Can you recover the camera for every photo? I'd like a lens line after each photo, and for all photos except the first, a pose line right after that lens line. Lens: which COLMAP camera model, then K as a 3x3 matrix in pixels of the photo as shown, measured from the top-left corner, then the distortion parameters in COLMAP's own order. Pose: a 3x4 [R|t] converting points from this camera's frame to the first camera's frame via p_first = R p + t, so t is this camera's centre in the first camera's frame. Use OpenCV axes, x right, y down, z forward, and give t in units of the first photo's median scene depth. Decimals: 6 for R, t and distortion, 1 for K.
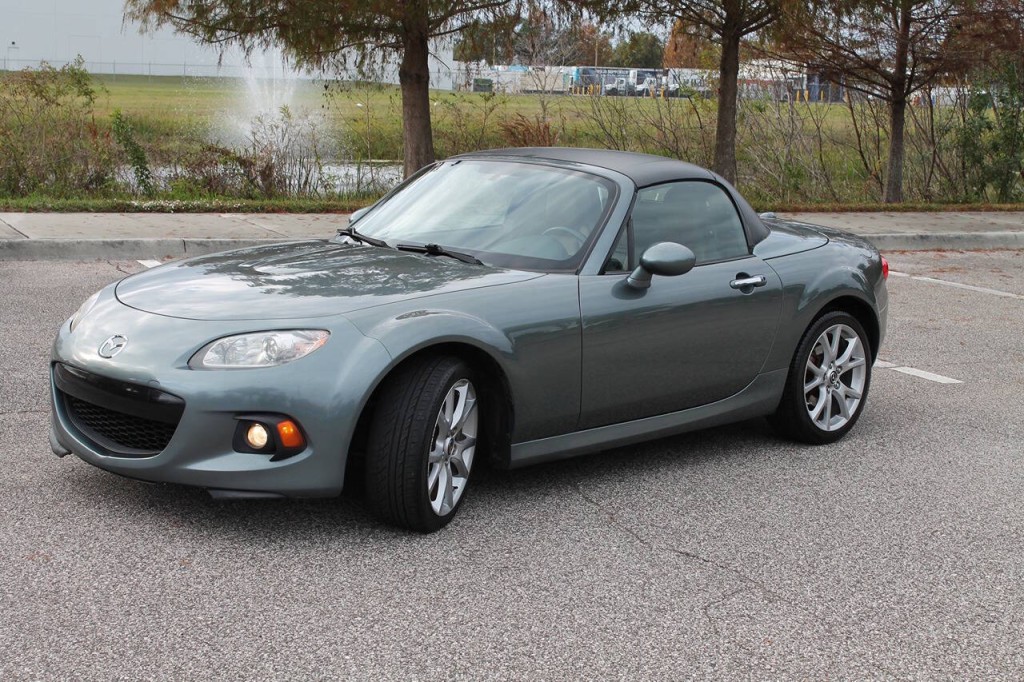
lens RADIAL K [[1608.2, 0, 512.0], [0, 1608.2, 341.0], [0, 0, 1]] dist [-0.025917, 0.068218]
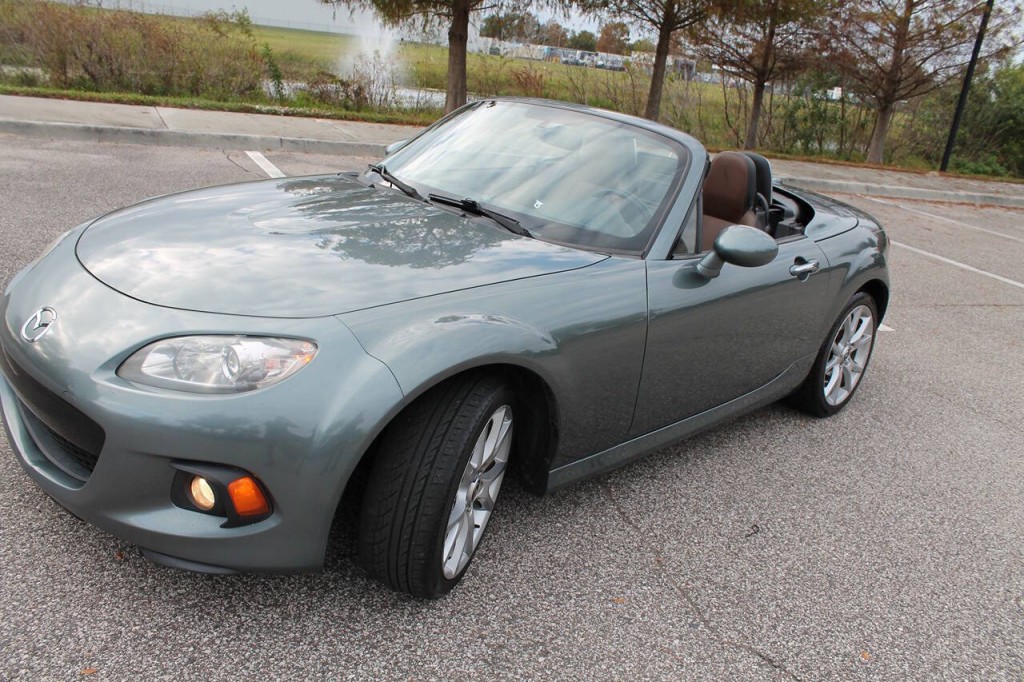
lens RADIAL K [[869.7, 0, 512.0], [0, 869.7, 341.0], [0, 0, 1]] dist [-0.178813, 0.165551]
pose [[0.995781, 0.086341, 0.031075, -0.031006], [-0.090305, 0.982182, 0.164814, -0.056567], [-0.016291, -0.166925, 0.985835, 0.471527]]
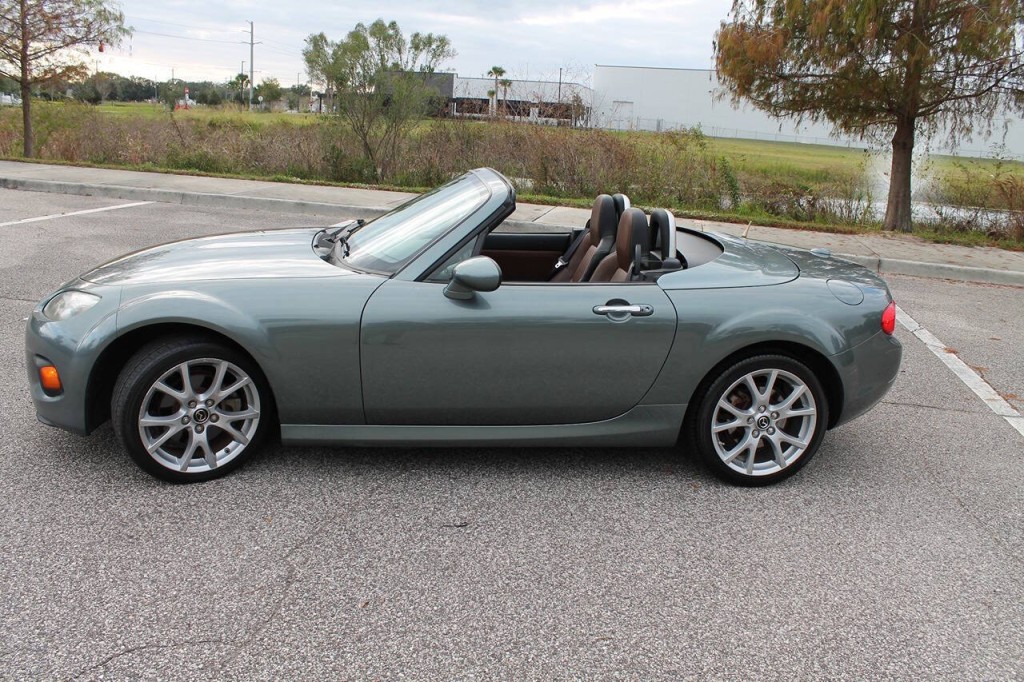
lens RADIAL K [[869.7, 0, 512.0], [0, 869.7, 341.0], [0, 0, 1]] dist [-0.178813, 0.165551]
pose [[0.802485, 0.164657, -0.573503, 0.366175], [-0.128937, 0.986314, 0.102761, -0.058679], [0.582574, -0.008519, 0.812733, 0.498490]]
